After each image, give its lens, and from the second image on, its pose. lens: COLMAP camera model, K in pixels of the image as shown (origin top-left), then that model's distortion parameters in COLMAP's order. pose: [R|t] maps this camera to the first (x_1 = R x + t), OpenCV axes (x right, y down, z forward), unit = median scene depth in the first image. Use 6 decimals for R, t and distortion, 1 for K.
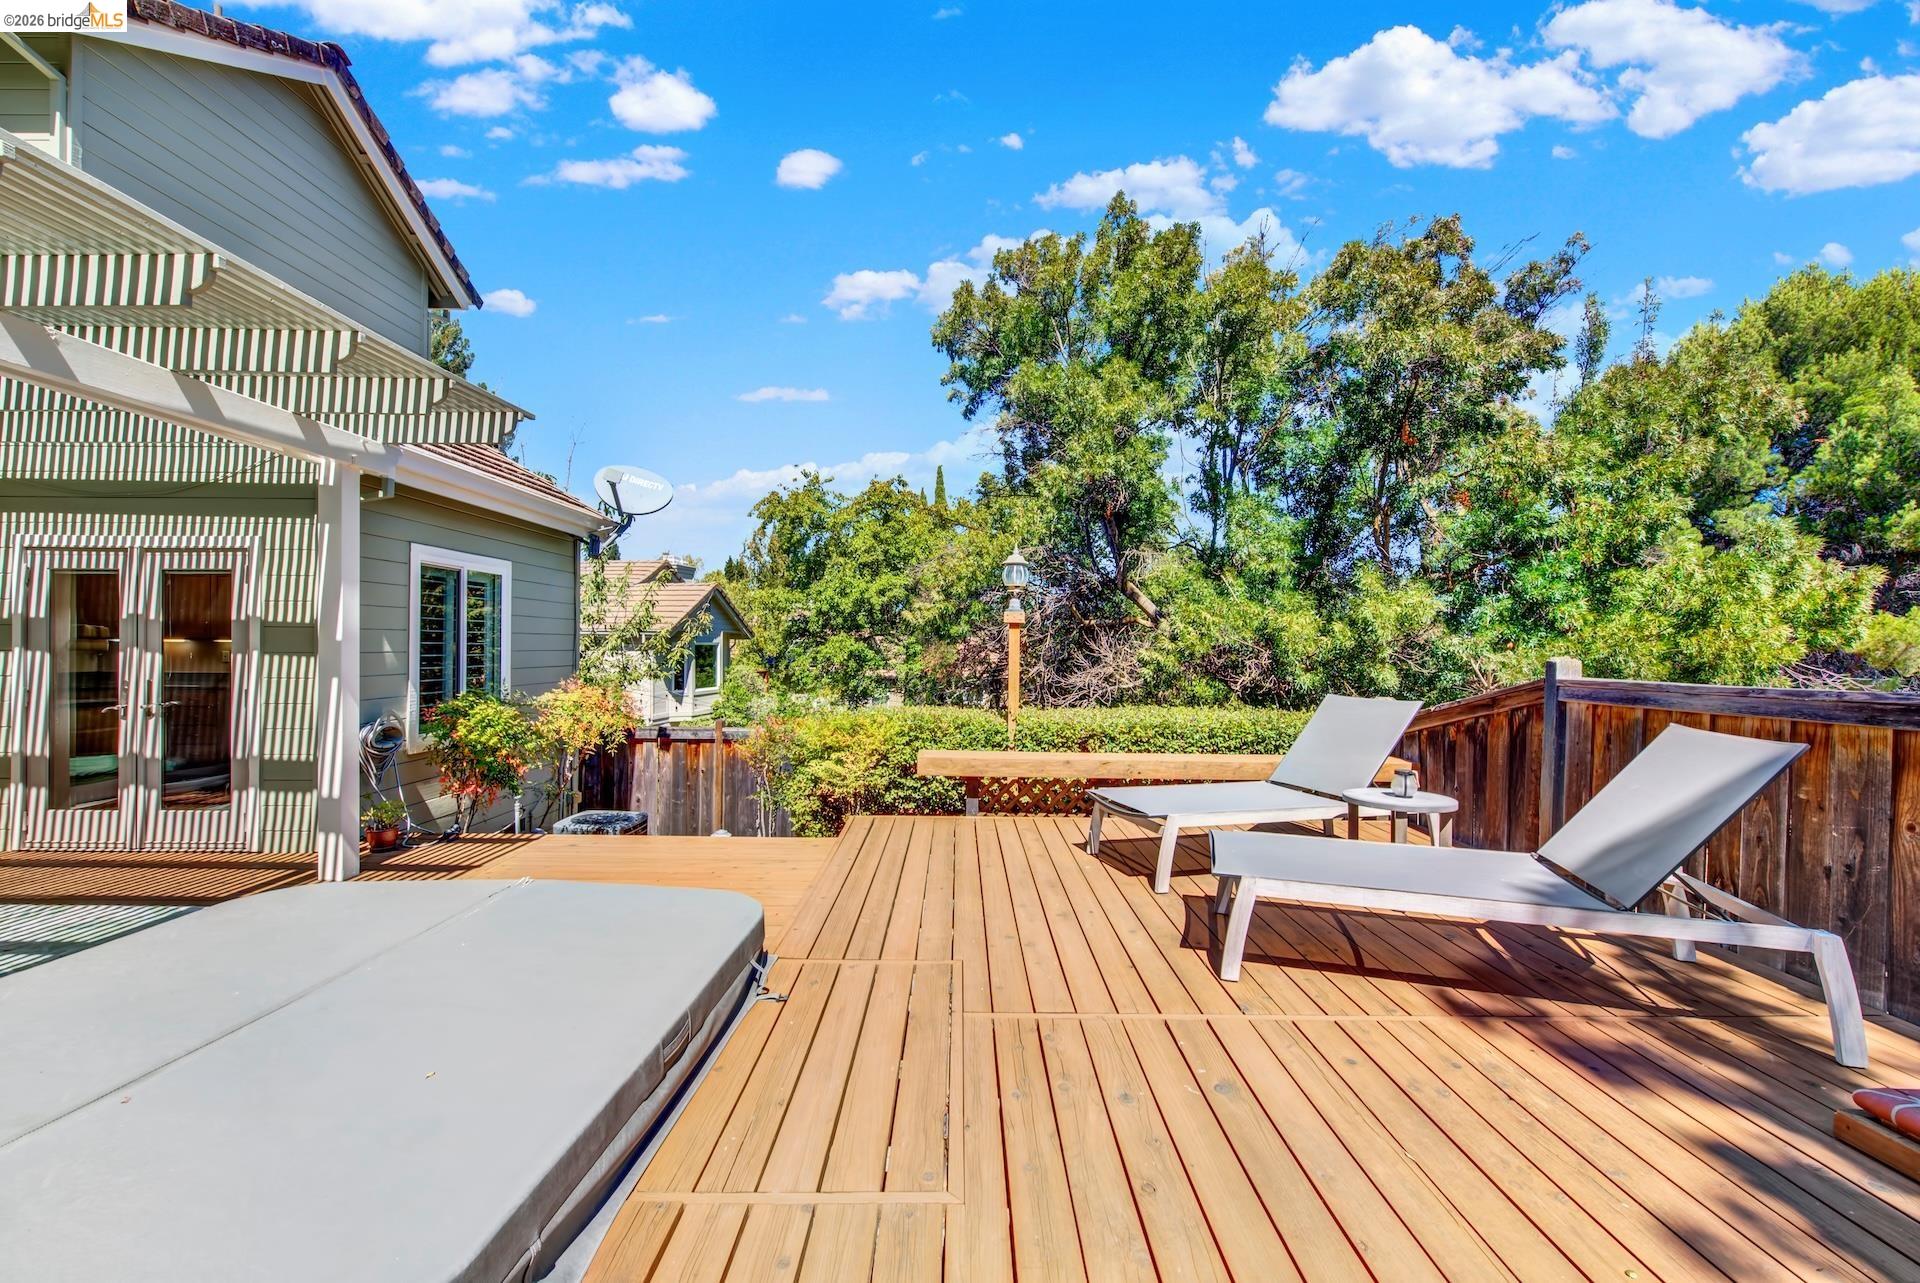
lens RADIAL K [[750.9, 0, 960.0], [0, 750.9, 641.5], [0, 0, 1]] dist [0.000496, 0.000005]
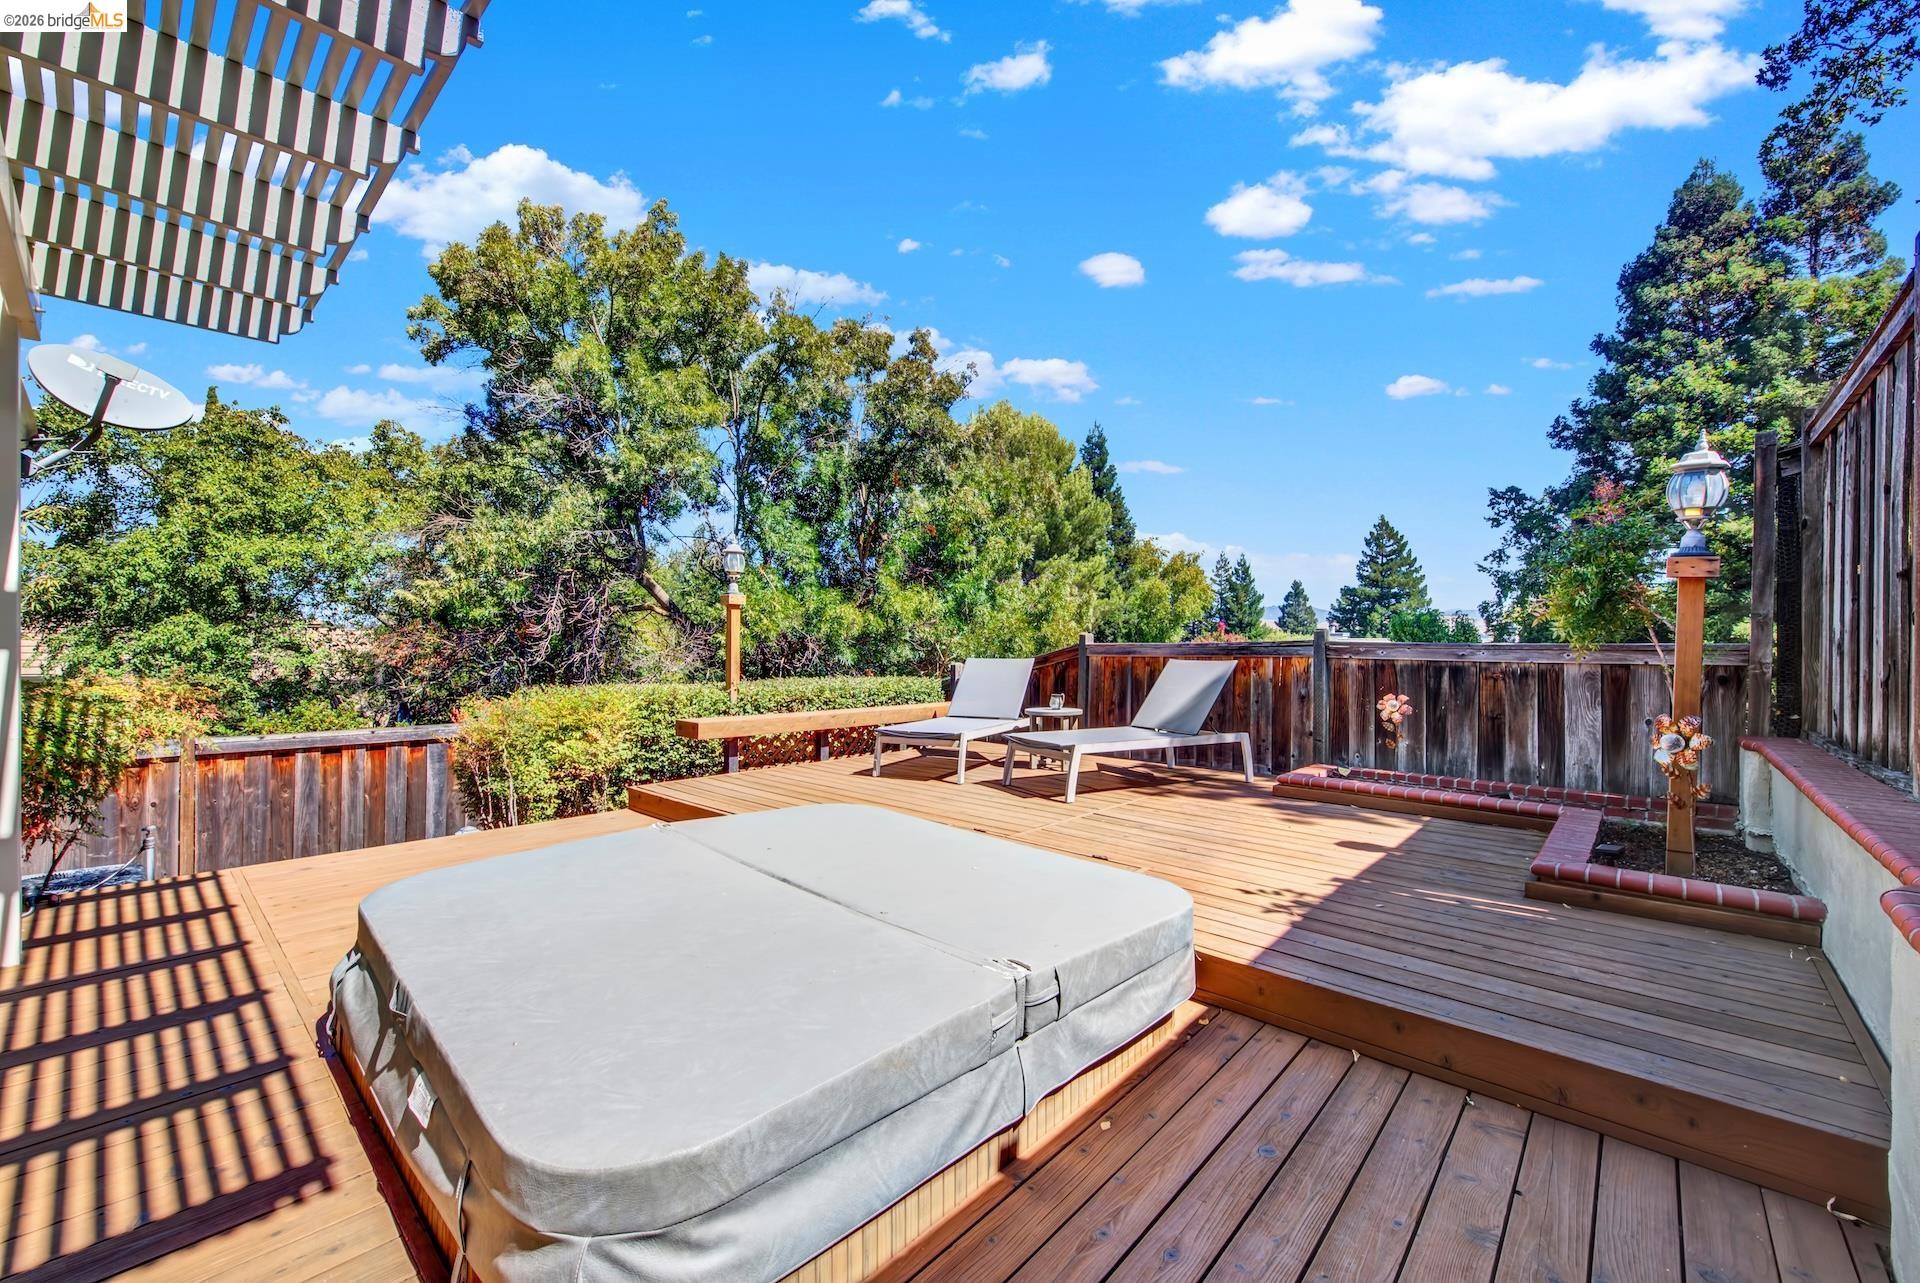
lens RADIAL K [[750.9, 0, 960.0], [0, 750.9, 641.5], [0, 0, 1]] dist [0.000496, 0.000005]
pose [[0.677456, -0.001896, 0.735561, -0.550665], [-0.005119, 0.999960, 0.007292, 0.020014], [-0.735545, -0.008705, 0.677419, -0.035341]]
